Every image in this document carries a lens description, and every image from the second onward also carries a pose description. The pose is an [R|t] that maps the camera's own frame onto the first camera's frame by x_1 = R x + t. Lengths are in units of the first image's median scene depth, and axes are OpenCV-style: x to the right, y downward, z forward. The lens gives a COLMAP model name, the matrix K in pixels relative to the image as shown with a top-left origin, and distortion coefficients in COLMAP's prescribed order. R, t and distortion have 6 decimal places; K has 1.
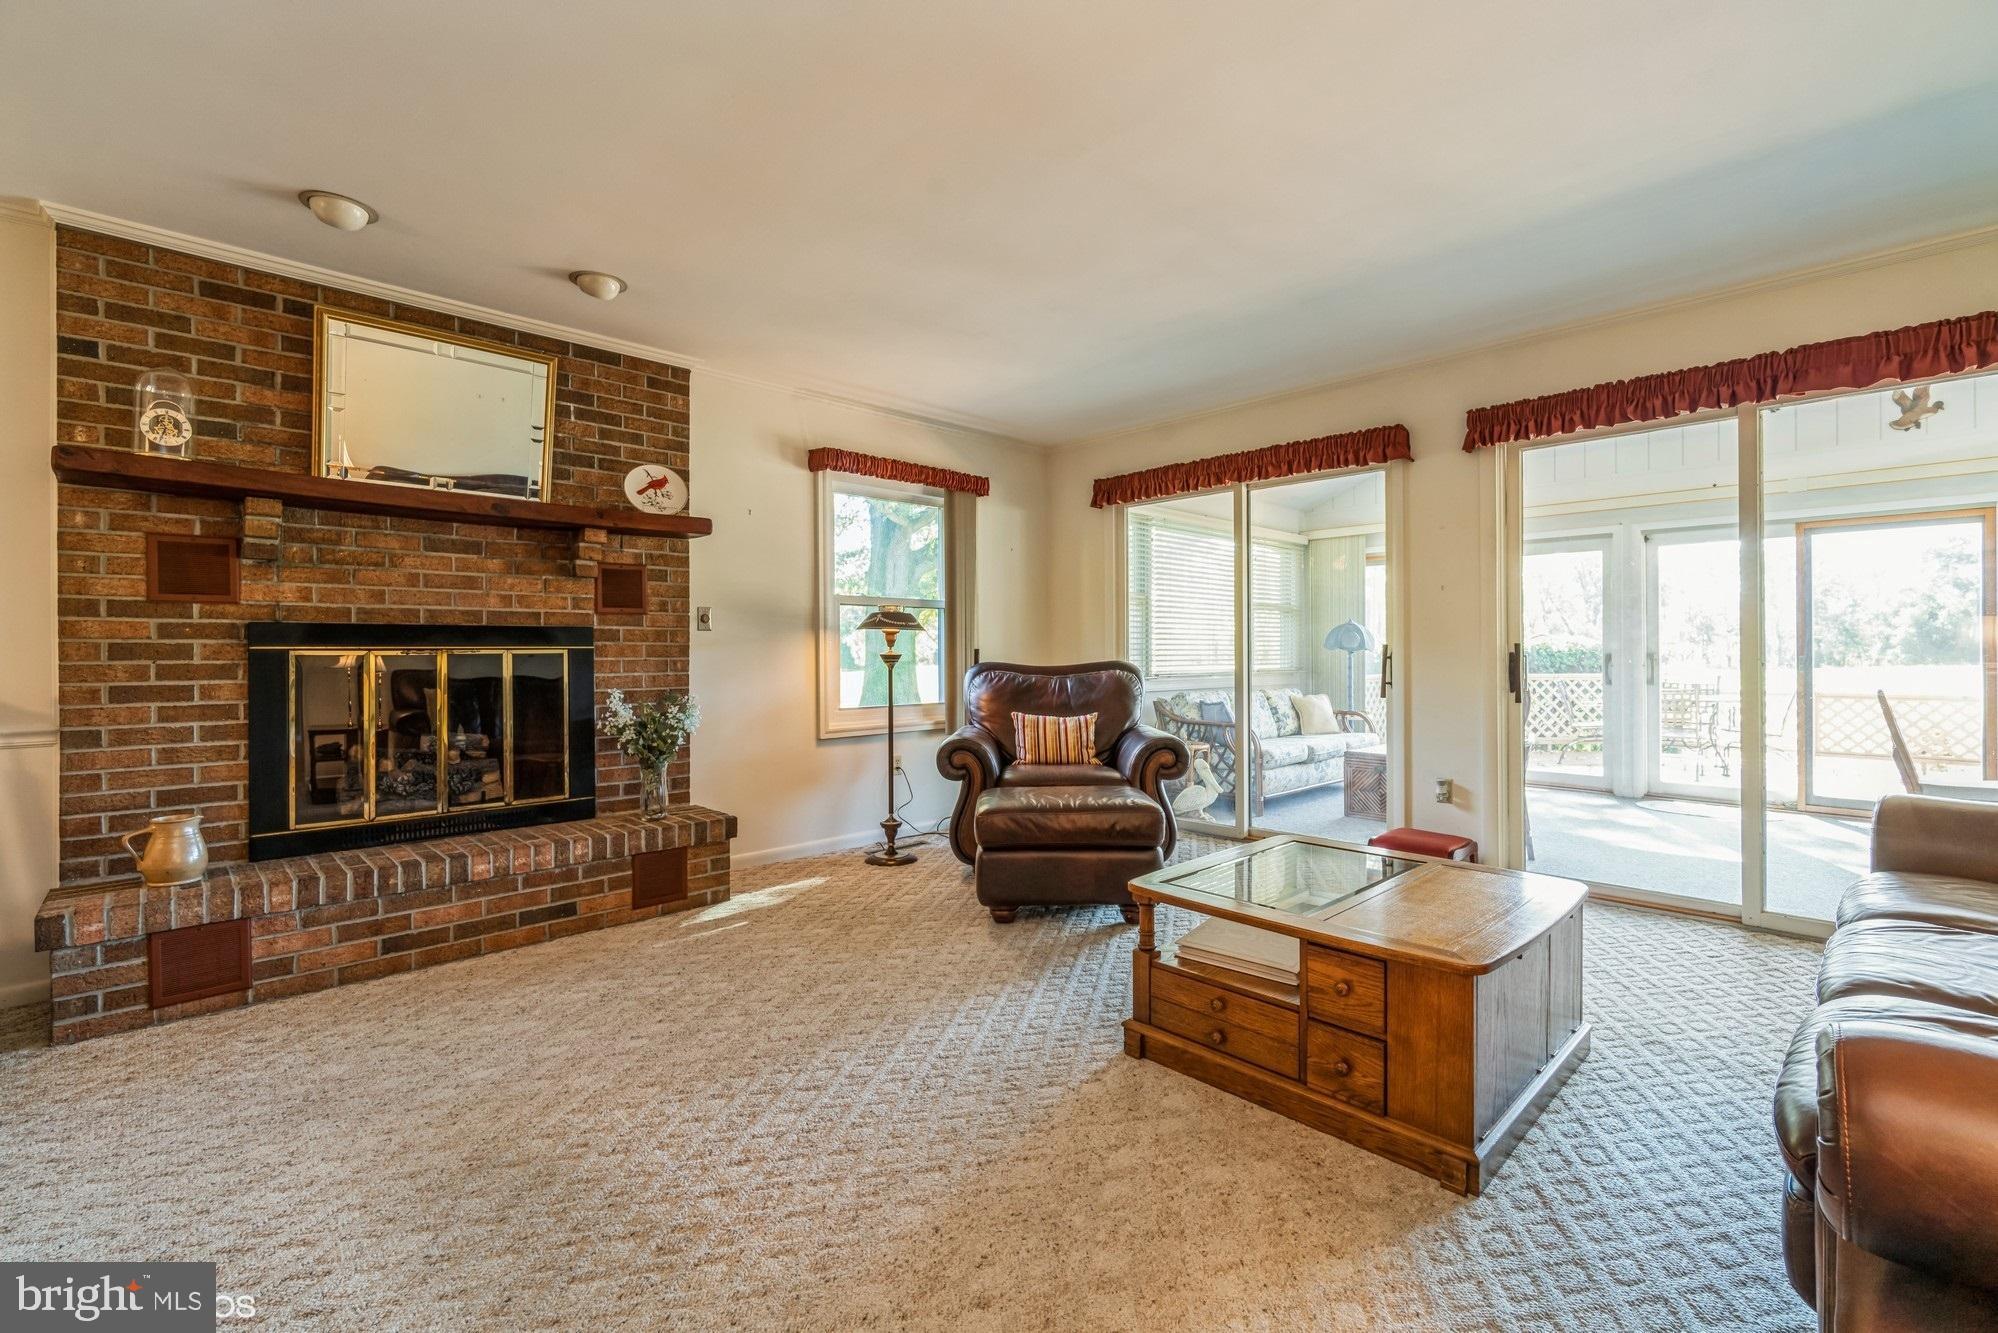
lens RADIAL K [[863.6, 0, 1001.1], [0, 863.6, 653.8], [0, 0, 1]] dist [-0.001852, -0.000221]
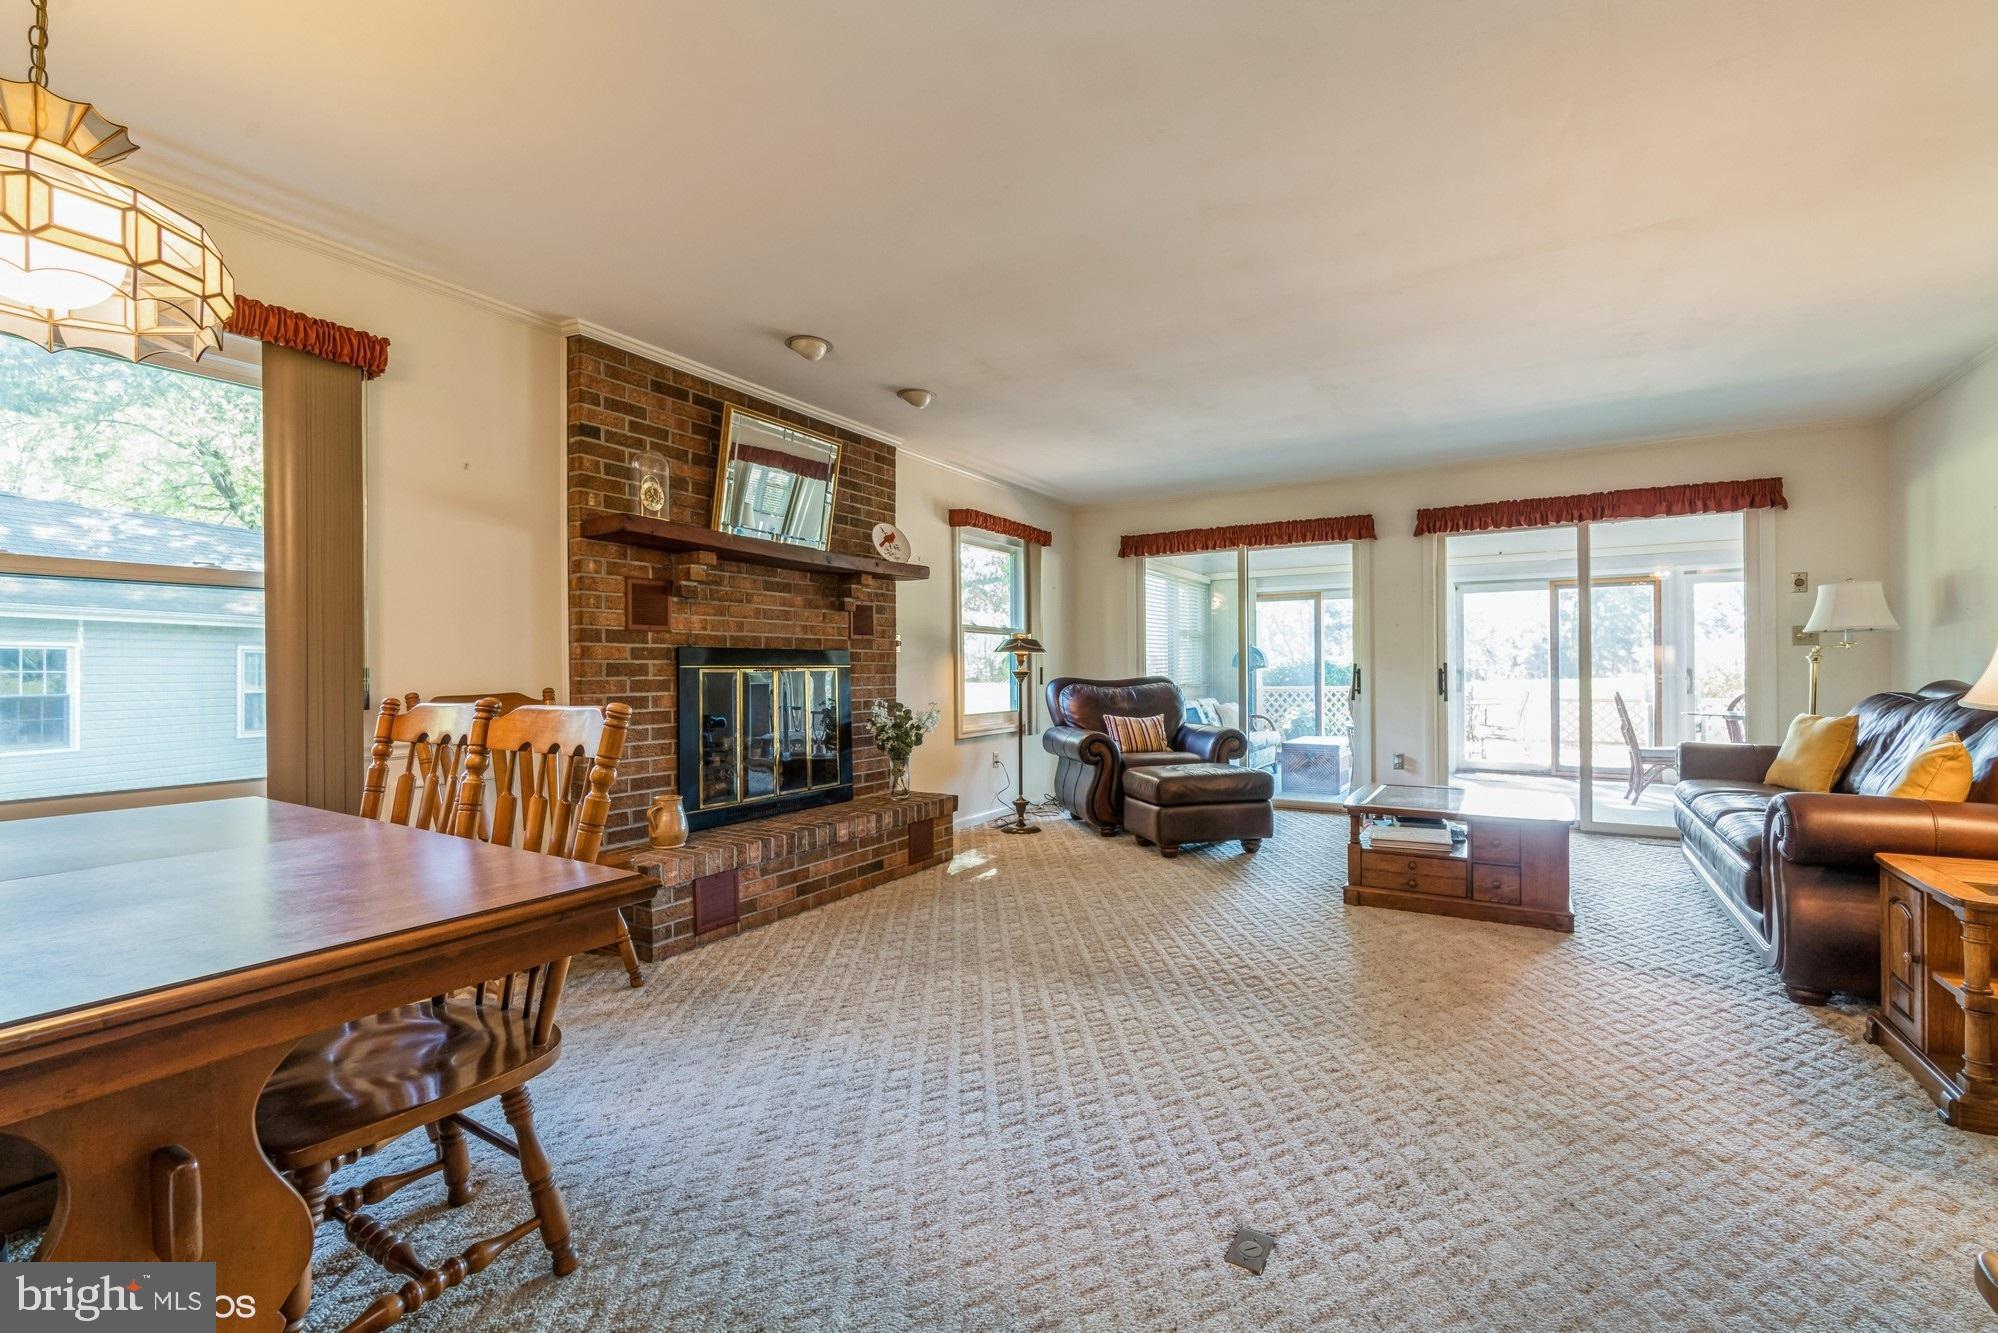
lens RADIAL K [[856.0, 0, 1005.5], [0, 856.0, 672.3], [0, 0, 1]] dist [-0.001680, 0.000193]
pose [[0.965200, -0.003306, 0.261492, -0.660613], [0.003443, 0.999994, -0.000066, 0.002675], [-0.261490, 0.000964, 0.965206, -0.314870]]
